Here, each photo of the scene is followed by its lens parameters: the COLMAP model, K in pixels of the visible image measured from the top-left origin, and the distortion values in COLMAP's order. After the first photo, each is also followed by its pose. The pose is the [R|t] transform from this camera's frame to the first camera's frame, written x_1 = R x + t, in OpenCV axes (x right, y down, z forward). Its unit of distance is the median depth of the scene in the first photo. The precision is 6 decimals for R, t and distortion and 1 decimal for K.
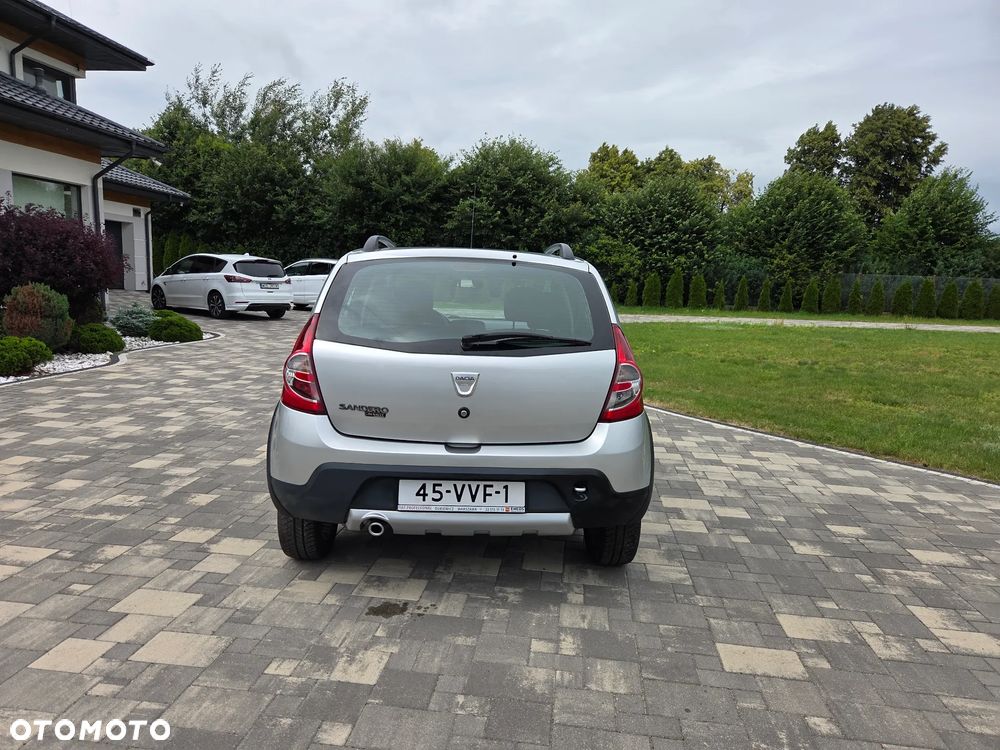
lens RADIAL K [[668.5, 0, 498.1], [0, 668.5, 382.0], [0, 0, 1]] dist [0.077574, -0.066505]
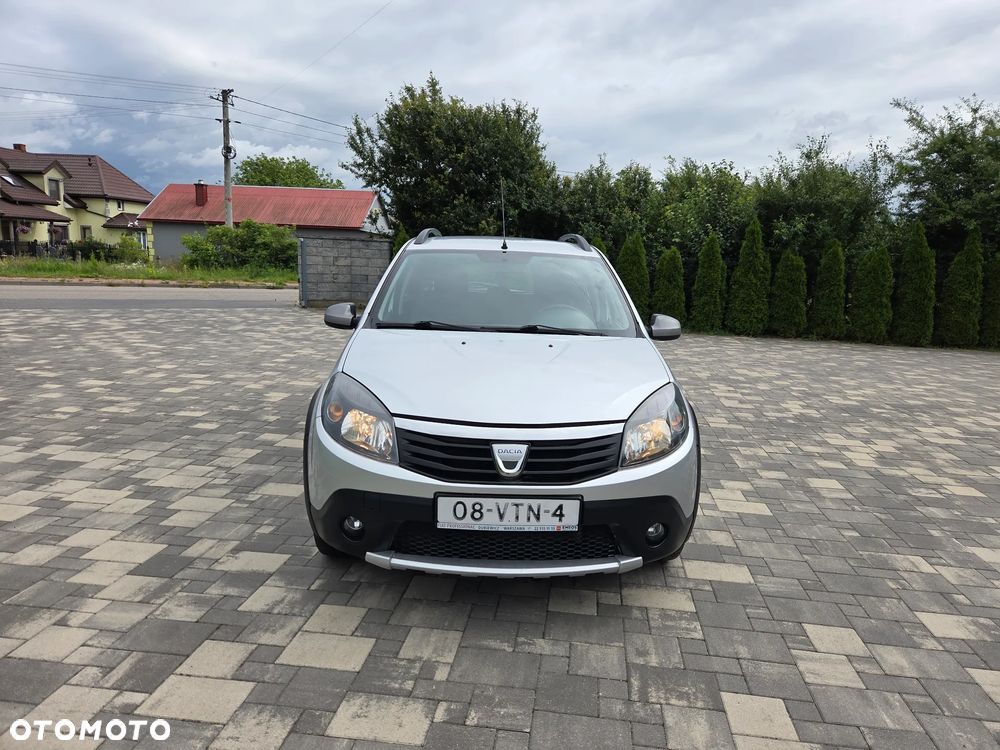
lens RADIAL K [[664.7, 0, 507.4], [0, 664.7, 377.9], [0, 0, 1]] dist [0.062326, -0.049061]
pose [[-0.996926, -0.077811, -0.009140, -0.048323], [-0.076530, 0.942186, 0.326235, -0.284597], [-0.016773, 0.325932, -0.945245, 1.801318]]
